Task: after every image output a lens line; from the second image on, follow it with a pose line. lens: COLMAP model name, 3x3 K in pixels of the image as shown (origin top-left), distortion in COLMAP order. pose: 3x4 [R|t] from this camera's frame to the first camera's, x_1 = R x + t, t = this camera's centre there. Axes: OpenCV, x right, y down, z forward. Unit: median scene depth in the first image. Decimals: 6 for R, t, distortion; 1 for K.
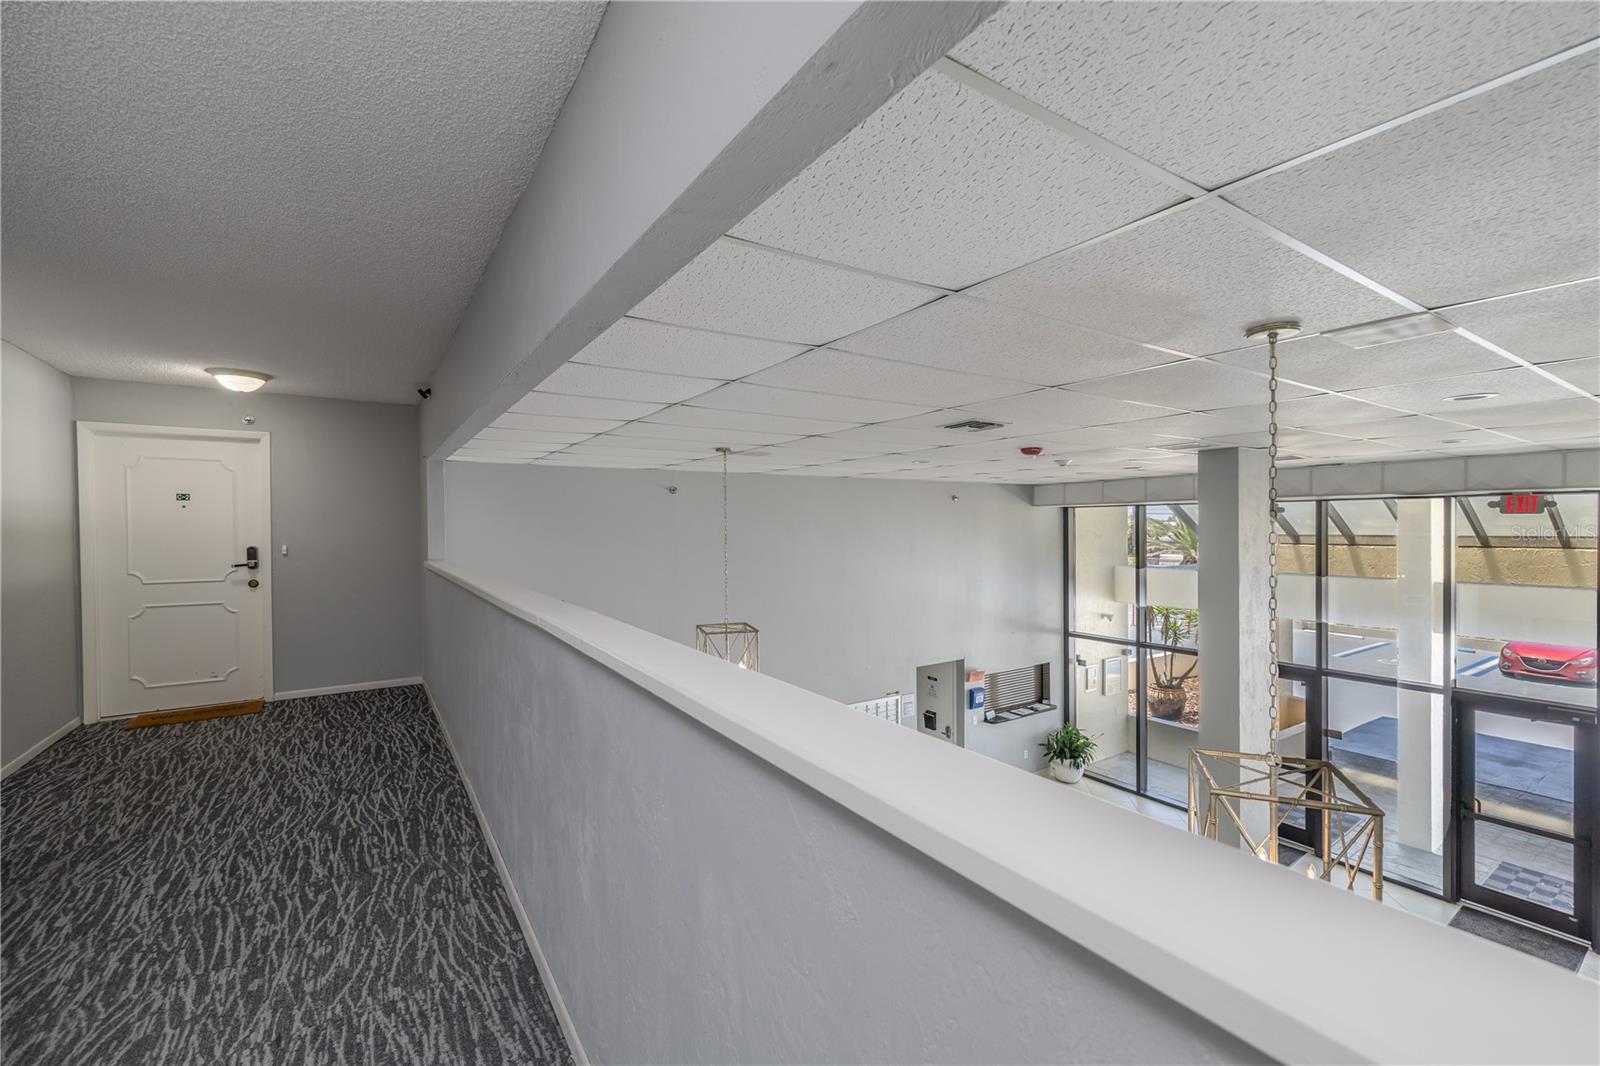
lens RADIAL K [[685.9, 0, 801.7], [0, 685.9, 532.3], [0, 0, 1]] dist [0.005772, 0.000022]
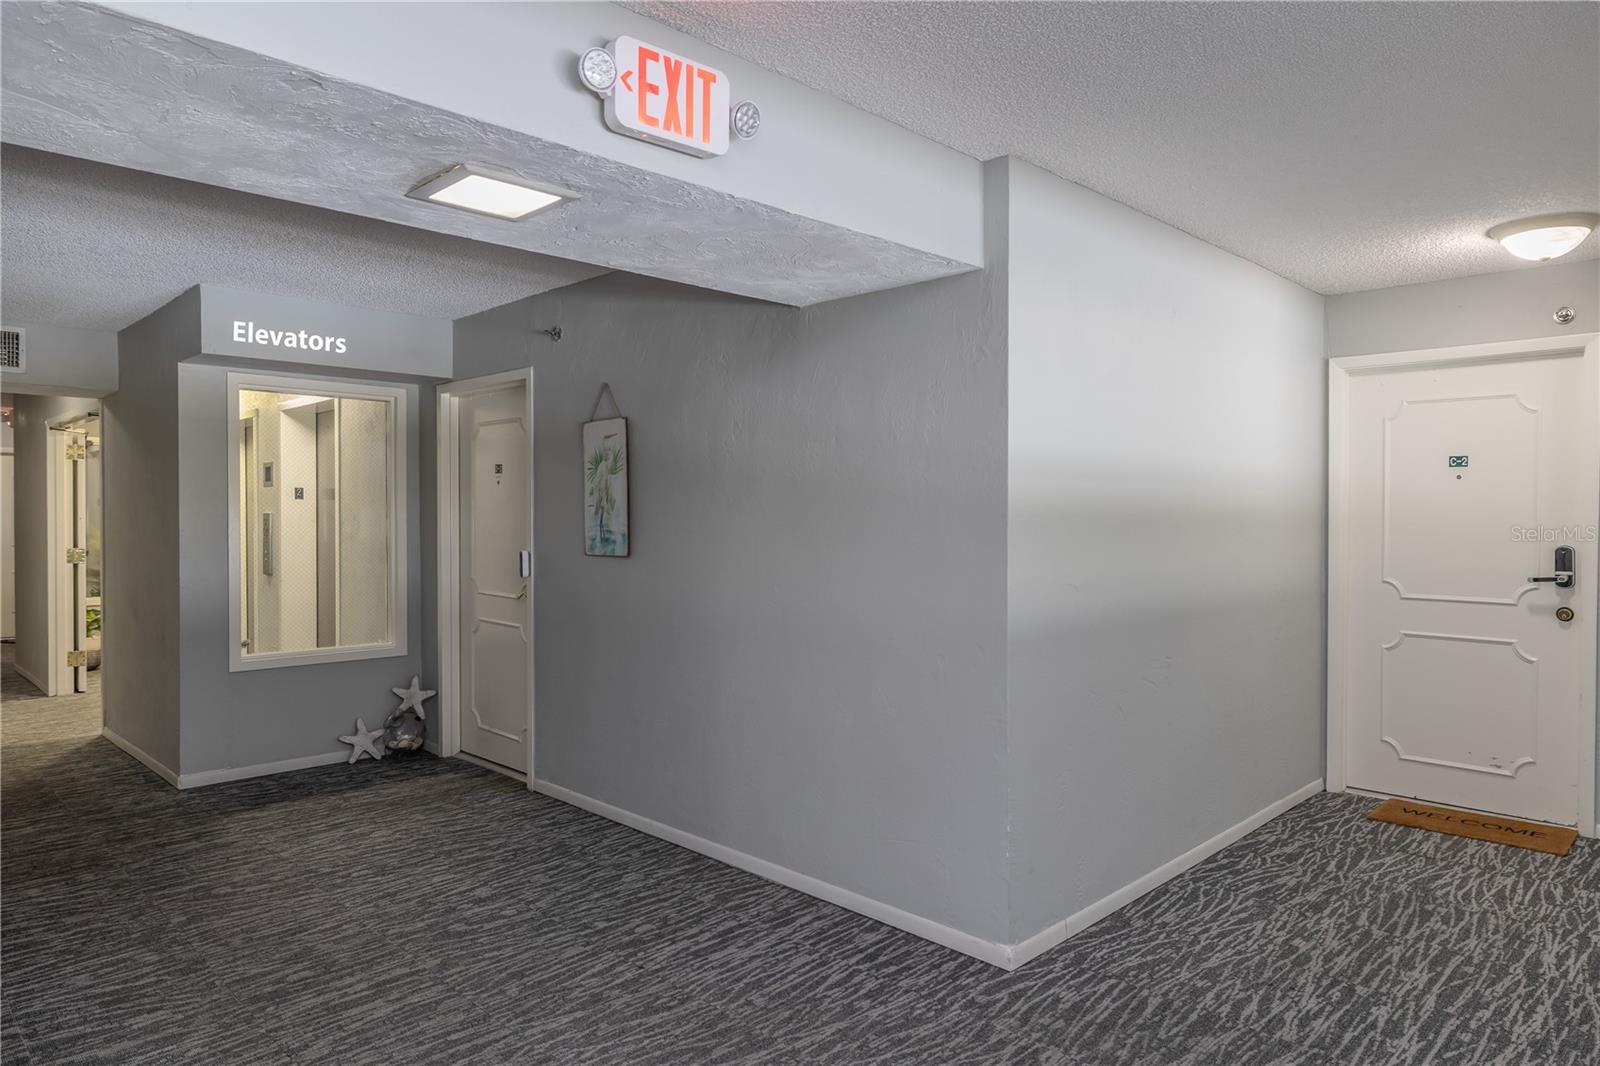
lens RADIAL K [[1011.7, 0, 798.8], [0, 1011.7, 531.3], [0, 0, 1]] dist [-0.004088, -0.000575]
pose [[0.215871, 0.024206, -0.976122, -0.188370], [-0.013417, 0.999672, 0.021823, -0.001184], [0.976330, 0.008385, 0.216125, 0.298487]]
